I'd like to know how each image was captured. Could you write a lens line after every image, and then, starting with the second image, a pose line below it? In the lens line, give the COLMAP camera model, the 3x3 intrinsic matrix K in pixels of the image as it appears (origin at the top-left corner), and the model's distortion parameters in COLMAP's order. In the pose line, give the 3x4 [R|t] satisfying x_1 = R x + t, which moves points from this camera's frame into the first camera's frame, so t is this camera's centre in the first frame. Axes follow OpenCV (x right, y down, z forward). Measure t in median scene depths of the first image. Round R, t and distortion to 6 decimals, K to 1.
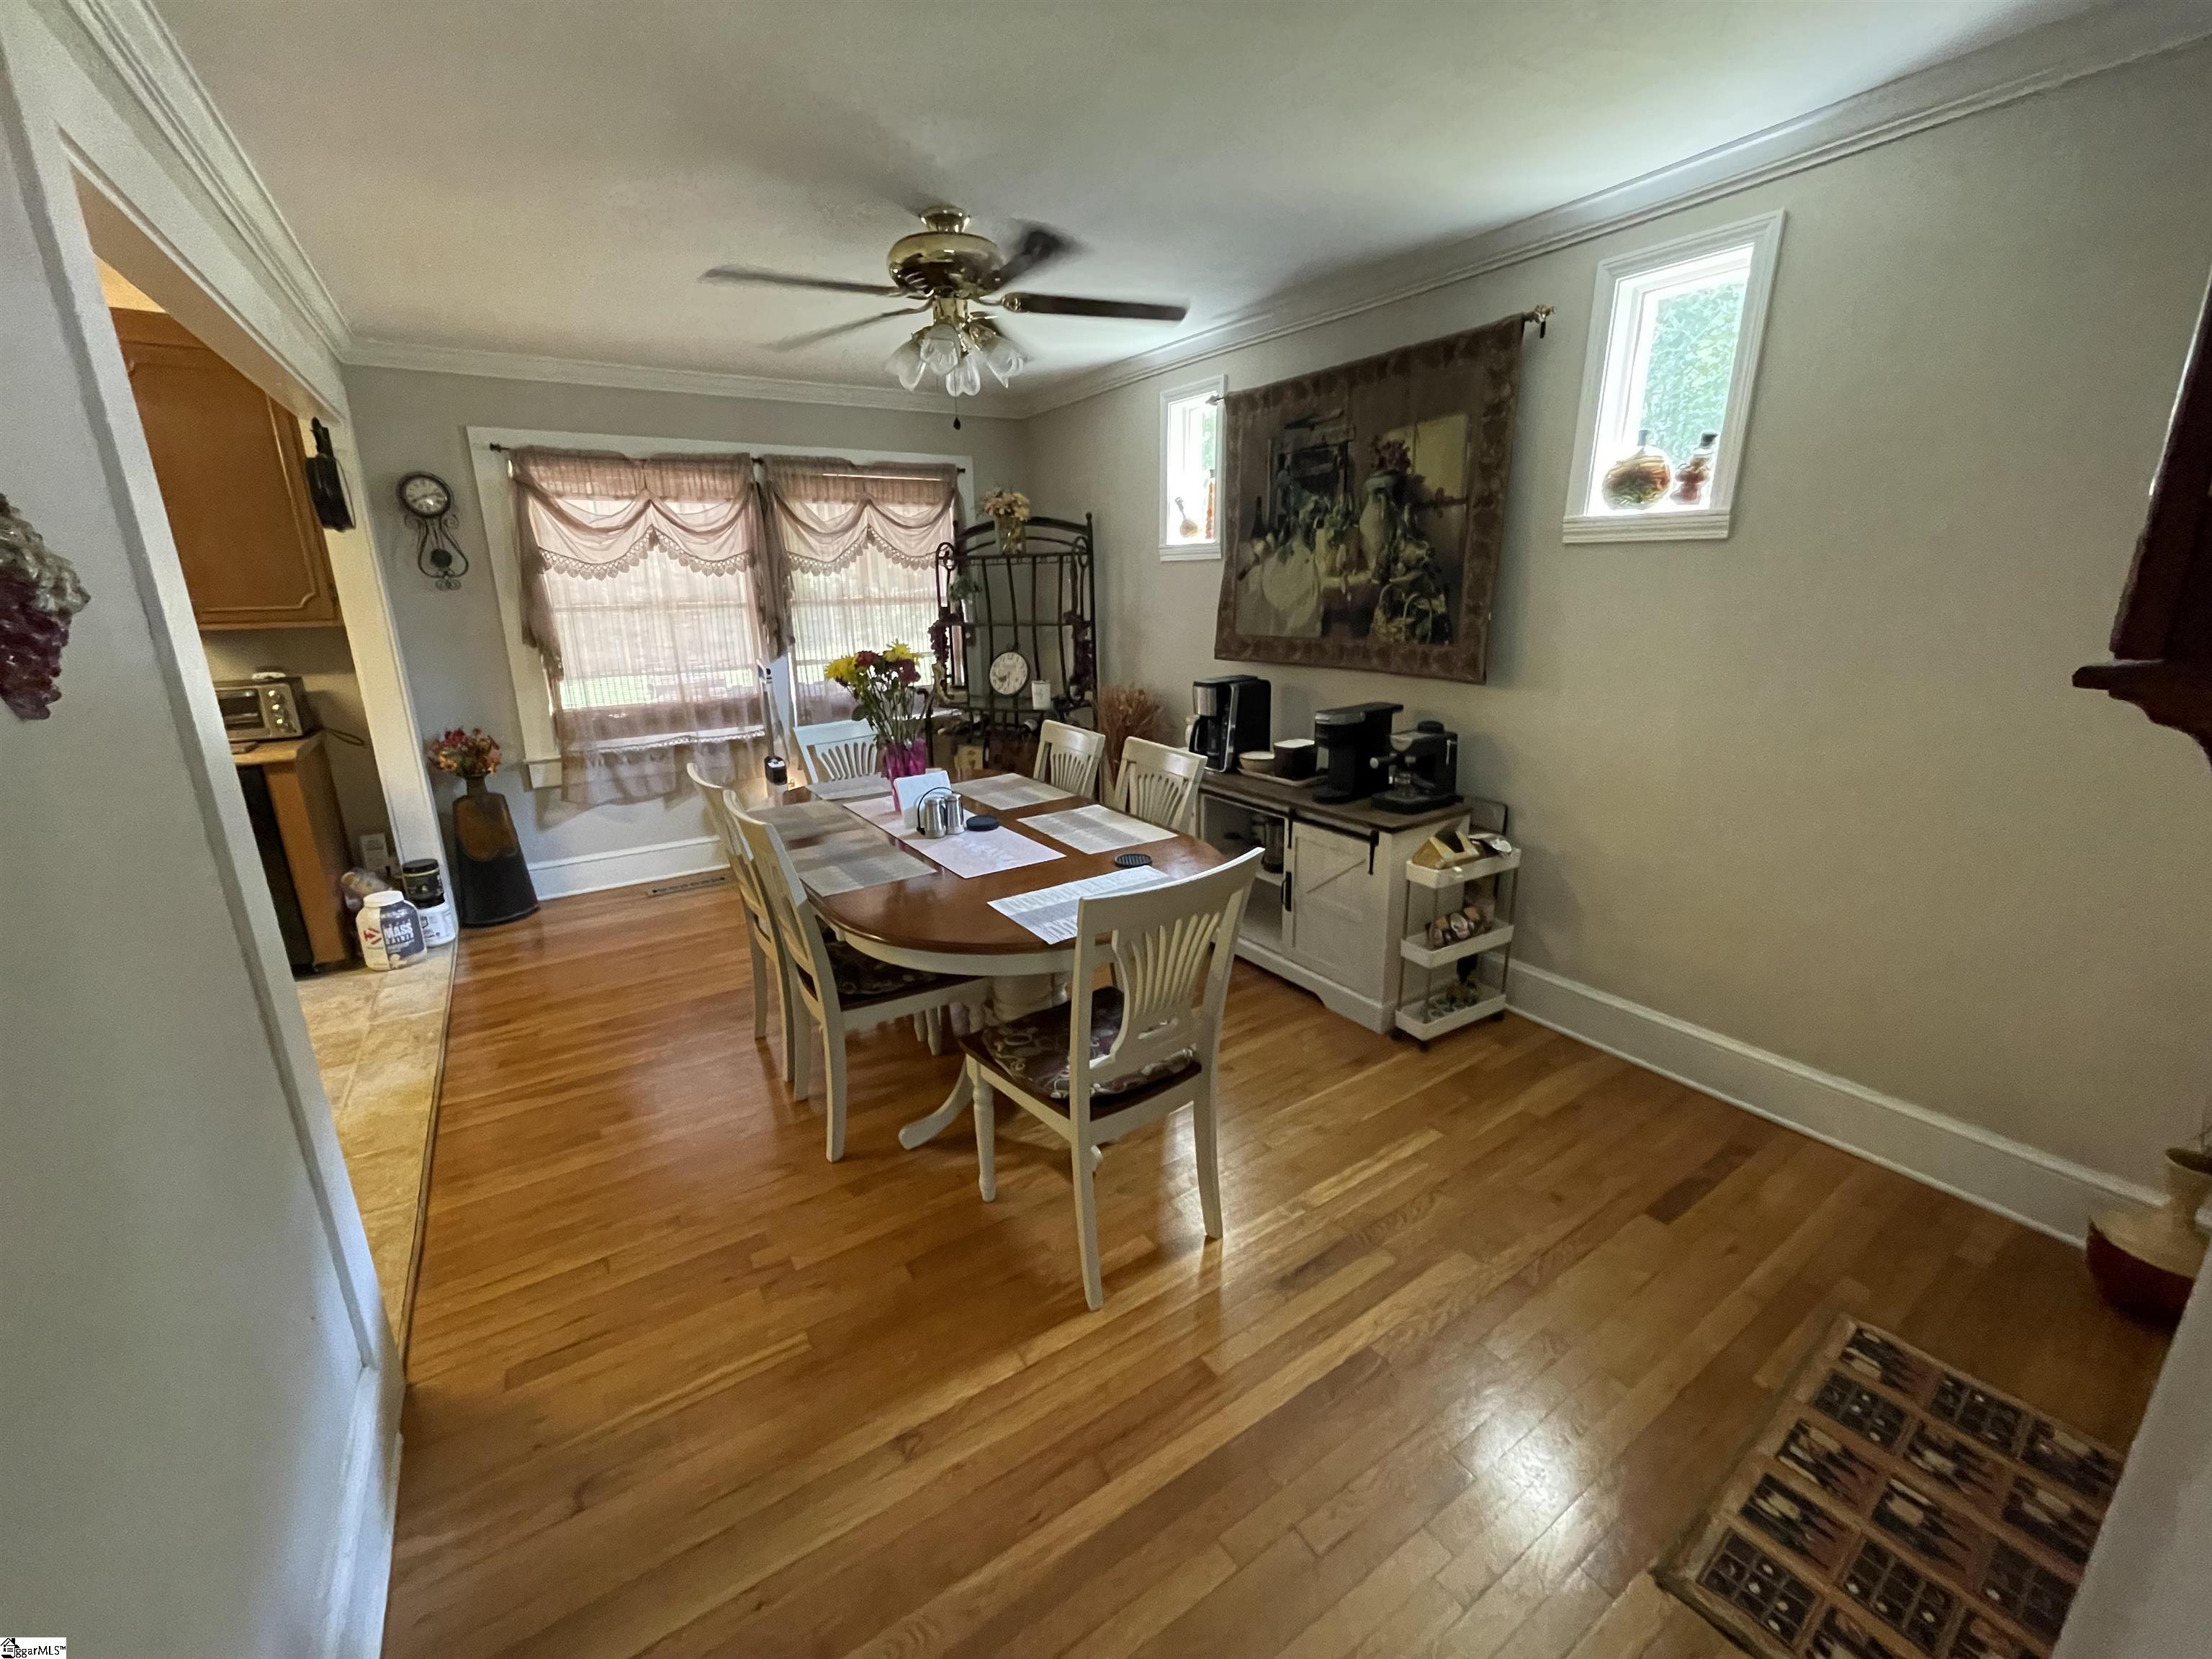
lens RADIAL K [[890.7, 0, 1103.8], [0, 890.7, 826.6], [0, 0, 1]] dist [0.002504, 0.000160]
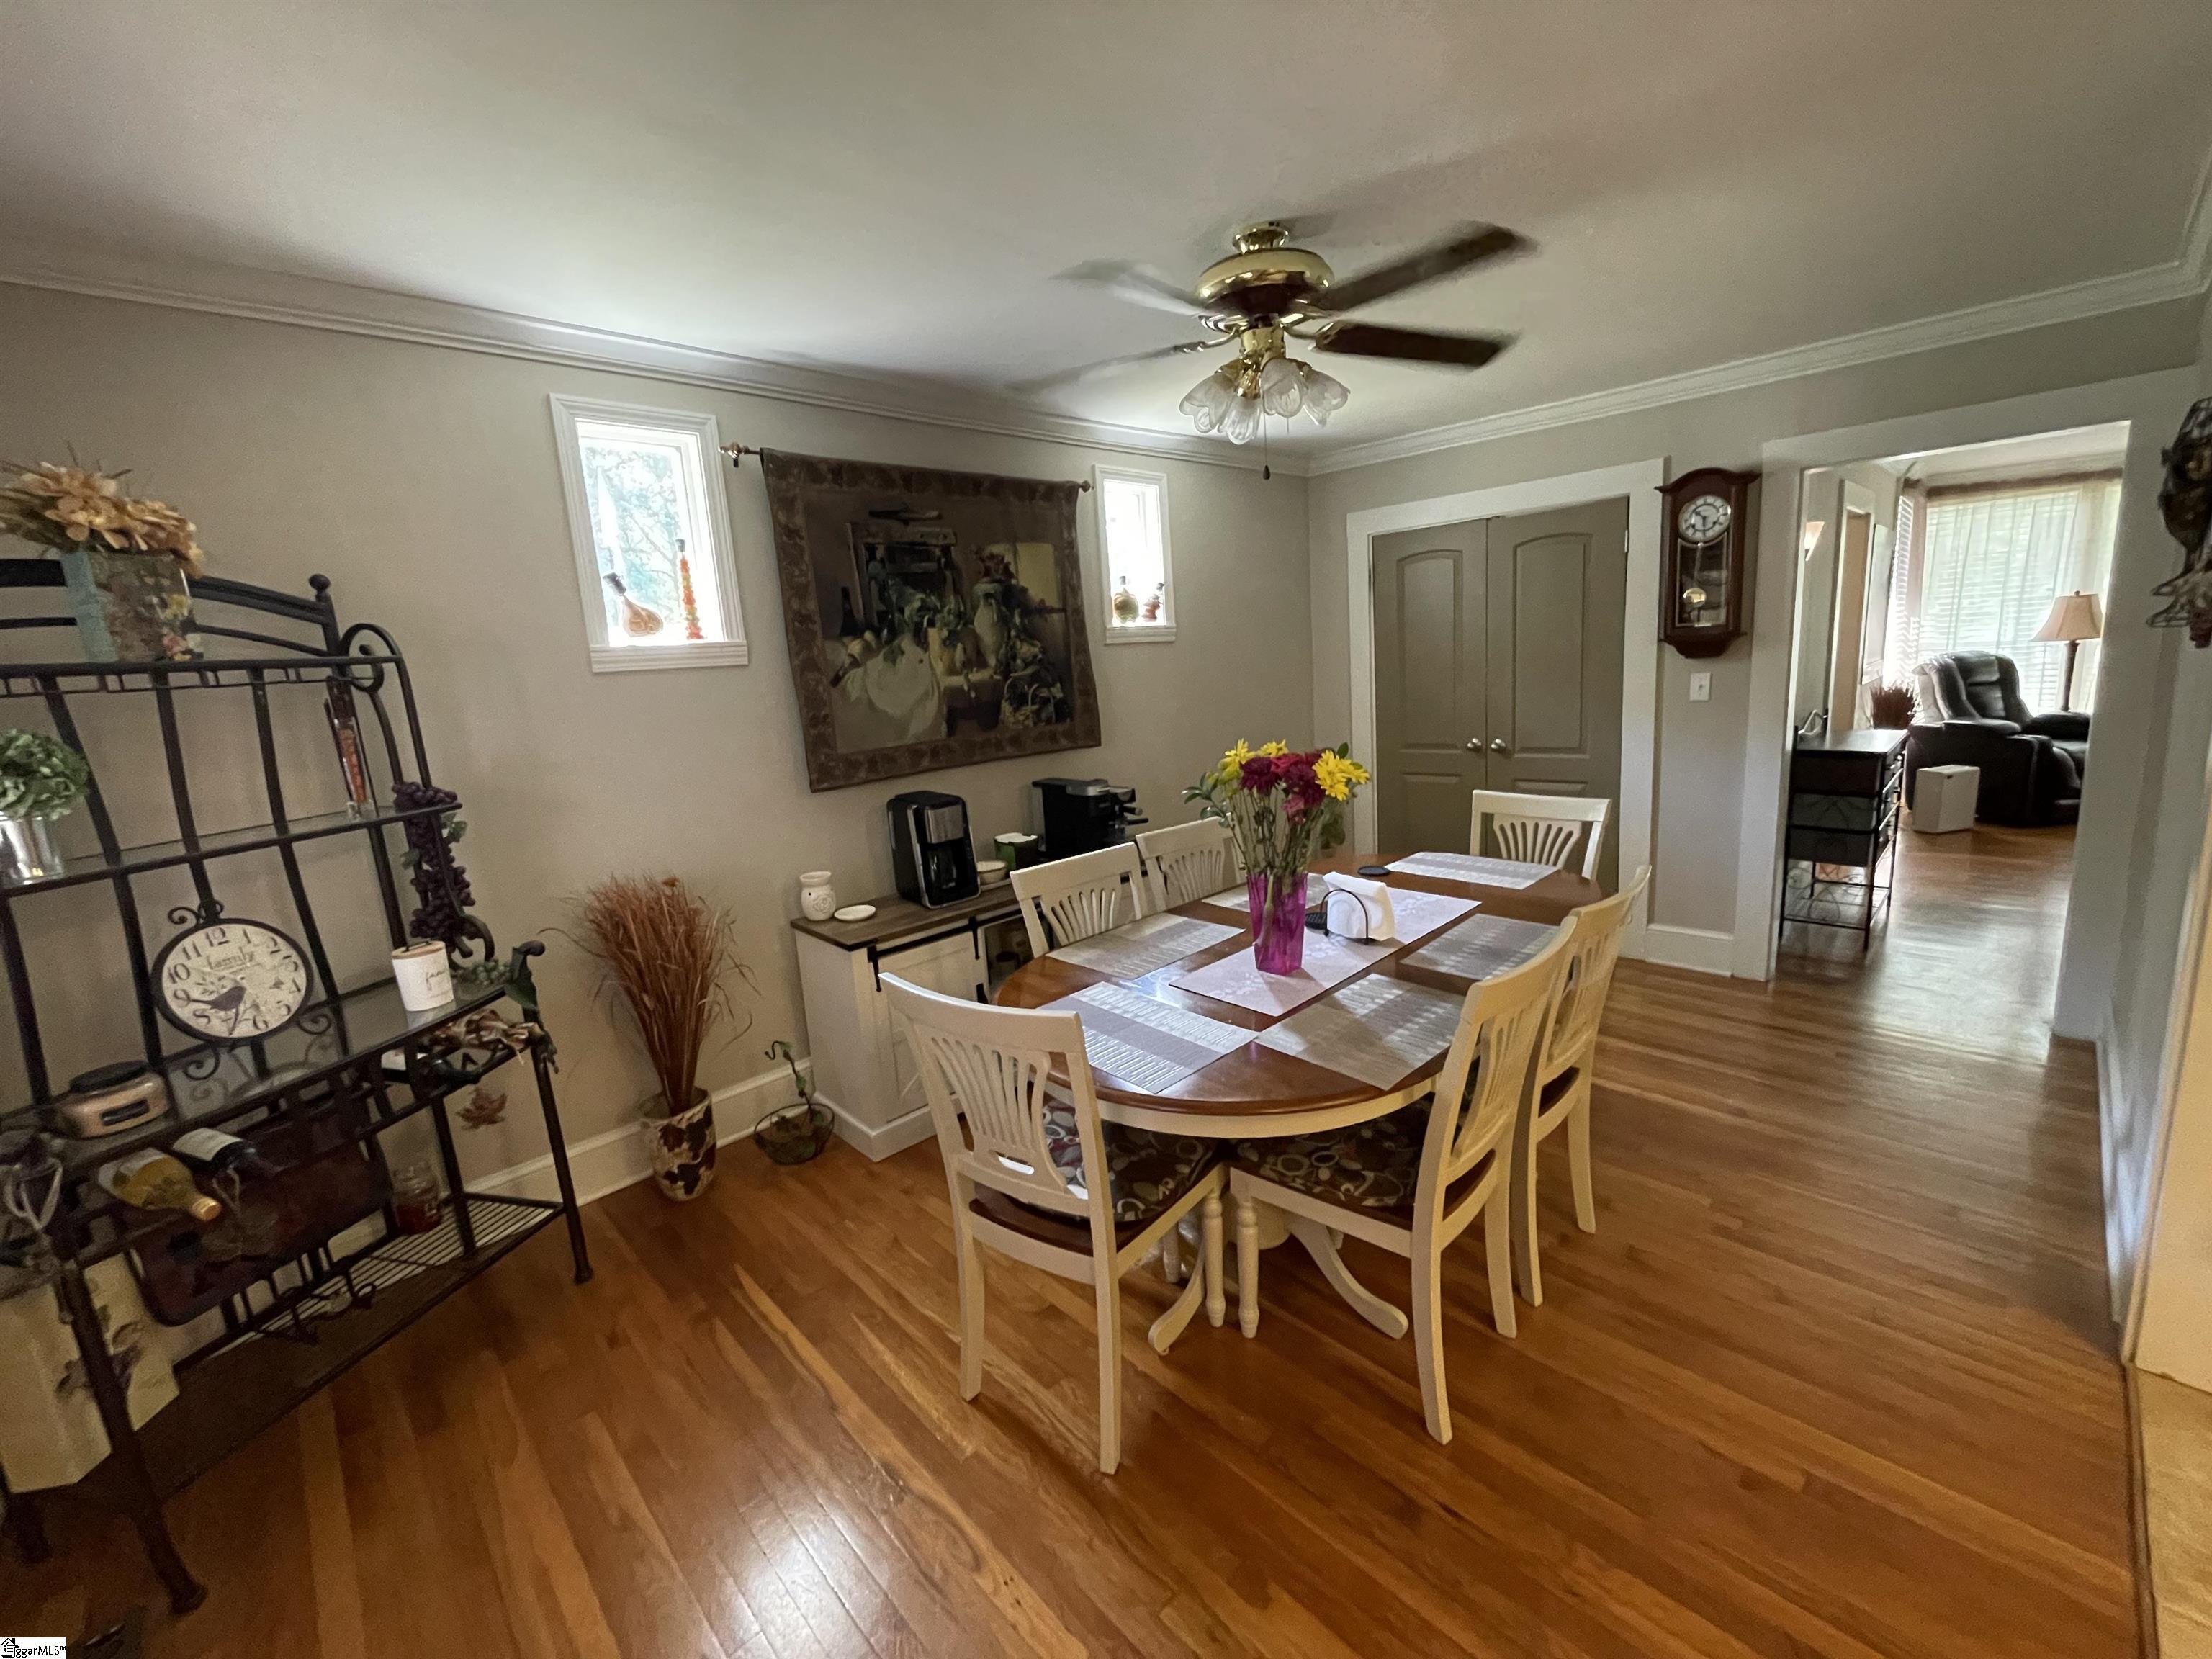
lens RADIAL K [[890.7, 0, 1102.1], [0, 890.7, 827.6], [0, 0, 1]] dist [0.002504, 0.000160]
pose [[-0.177831, -0.158164, 0.971267, -0.780132], [0.330528, 0.920059, 0.210341, -0.287640], [-0.926891, 0.358436, -0.111337, 1.050163]]
